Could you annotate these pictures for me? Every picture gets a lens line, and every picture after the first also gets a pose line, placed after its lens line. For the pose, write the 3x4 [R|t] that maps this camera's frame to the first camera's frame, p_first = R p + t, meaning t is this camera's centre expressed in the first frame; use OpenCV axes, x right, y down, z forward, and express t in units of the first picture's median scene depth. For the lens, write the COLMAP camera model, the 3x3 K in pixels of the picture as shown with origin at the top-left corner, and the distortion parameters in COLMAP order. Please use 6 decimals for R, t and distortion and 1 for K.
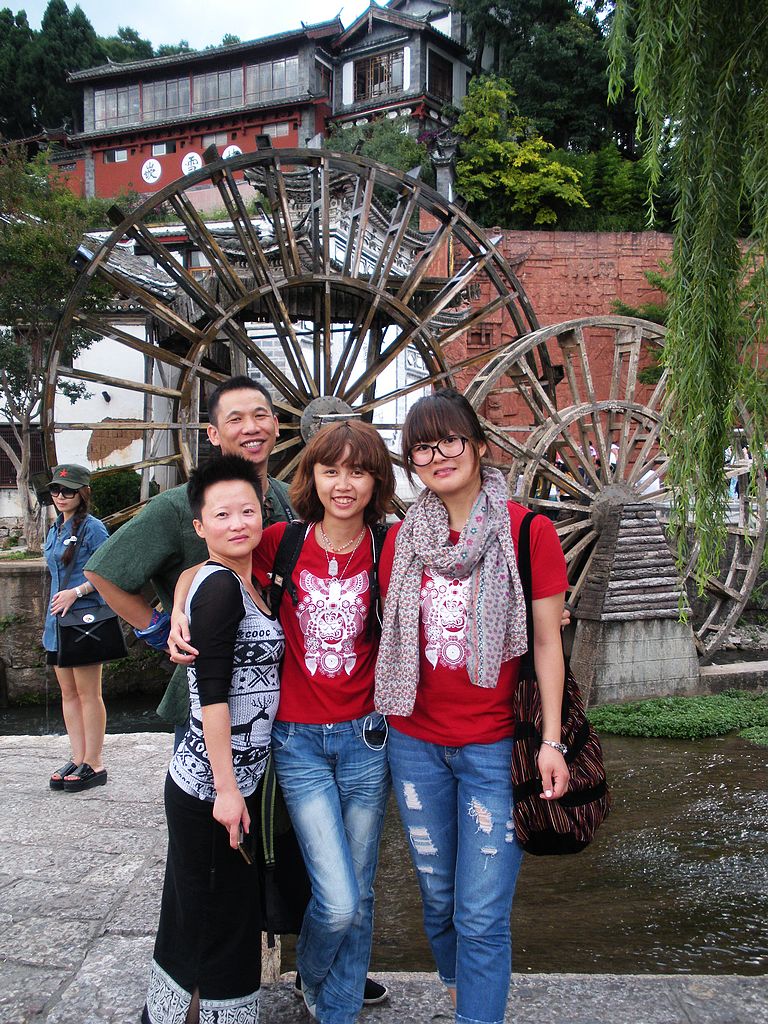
lens RADIAL K [[1086.8, 0, 384.0], [0, 1086.8, 512.0], [0, 0, 1]] dist [0.090612, 0.023822]
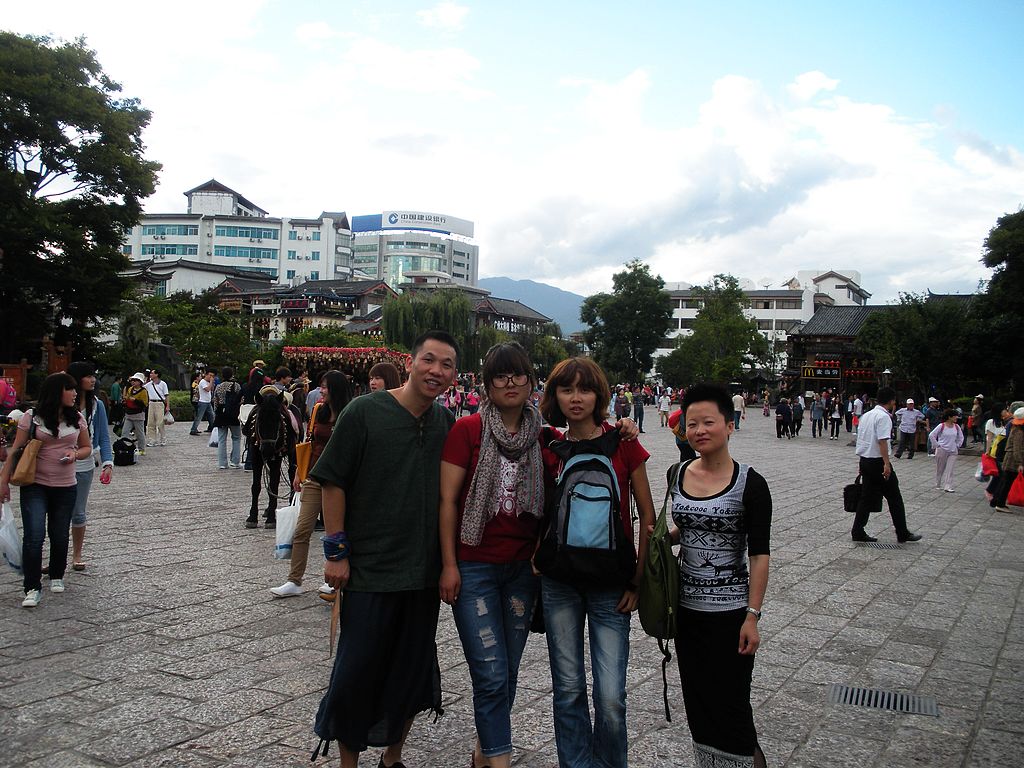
lens RADIAL K [[1086.8, 0, 512.0], [0, 1086.8, 384.0], [0, 0, 1]] dist [0.090612, 0.023822]
pose [[0.849658, 0.007225, -0.527284, 0.904811], [-0.025109, 0.999326, -0.026768, -0.006762], [0.526736, 0.035983, 0.849267, -0.373620]]
